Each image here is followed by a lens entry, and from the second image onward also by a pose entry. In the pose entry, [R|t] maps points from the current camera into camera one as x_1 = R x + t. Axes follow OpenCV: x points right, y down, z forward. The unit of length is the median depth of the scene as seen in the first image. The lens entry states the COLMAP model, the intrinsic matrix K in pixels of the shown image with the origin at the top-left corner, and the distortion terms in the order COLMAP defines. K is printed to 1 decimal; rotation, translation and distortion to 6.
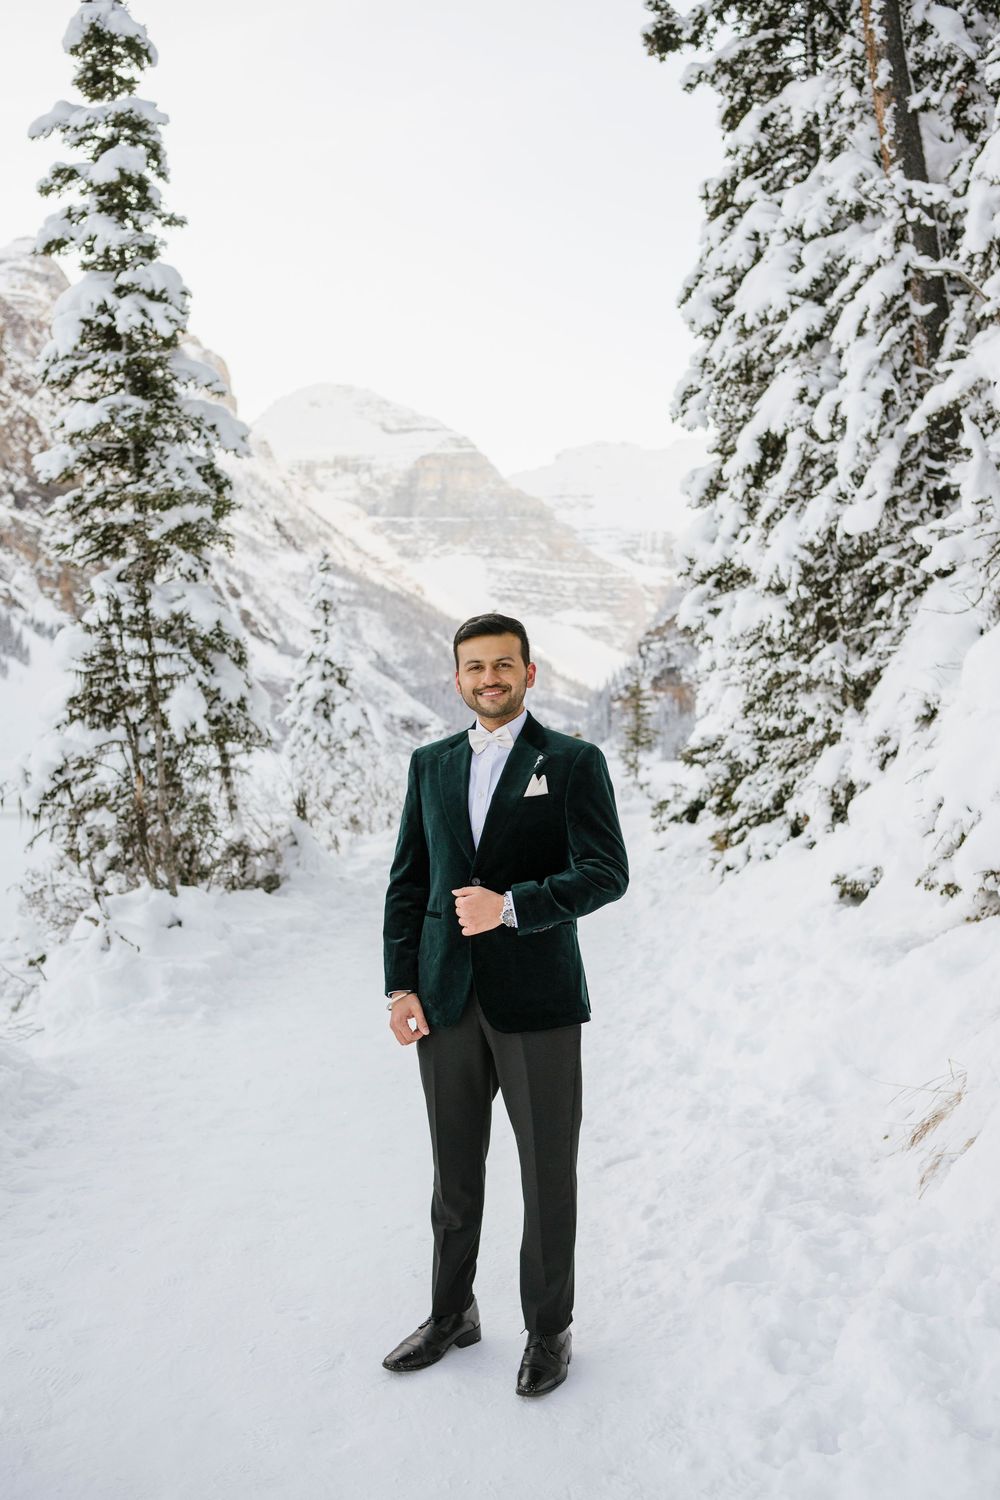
lens RADIAL K [[1507.8, 0, 490.9], [0, 1507.8, 729.2], [0, 0, 1]] dist [-0.014935, 0.017408]
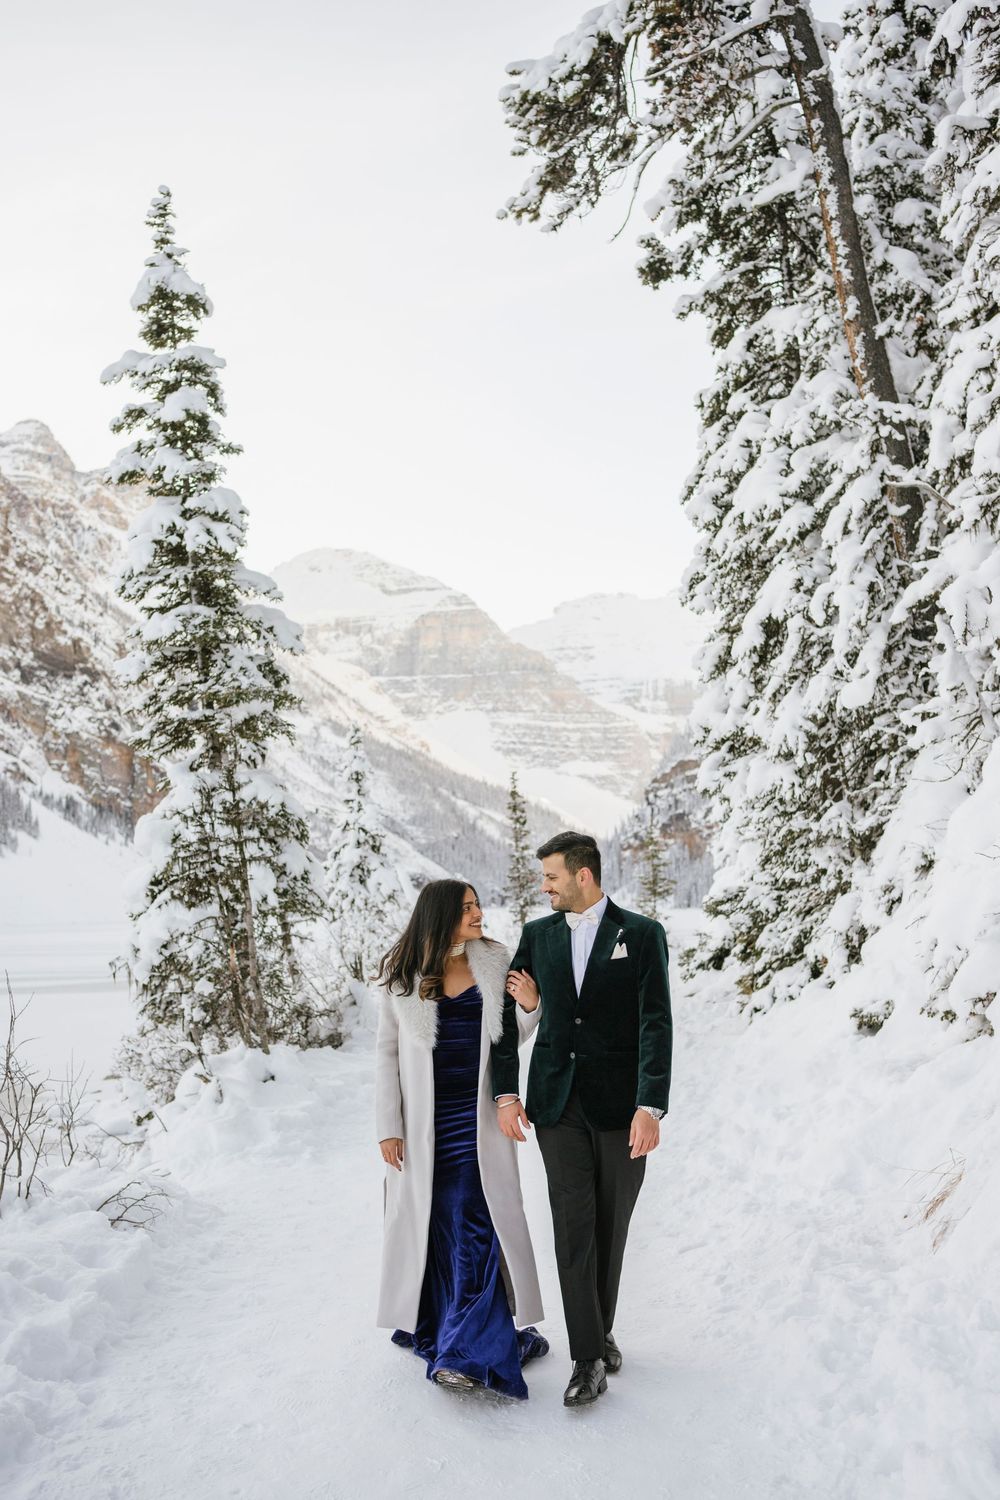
lens RADIAL K [[1508.8, 0, 490.9], [0, 1508.8, 740.9], [0, 0, 1]] dist [-0.010413, 0.006300]
pose [[0.999131, -0.041577, -0.003061, -0.021967], [0.041104, 0.994710, -0.094139, -0.006298], [0.006959, 0.093931, 0.995554, -0.102717]]
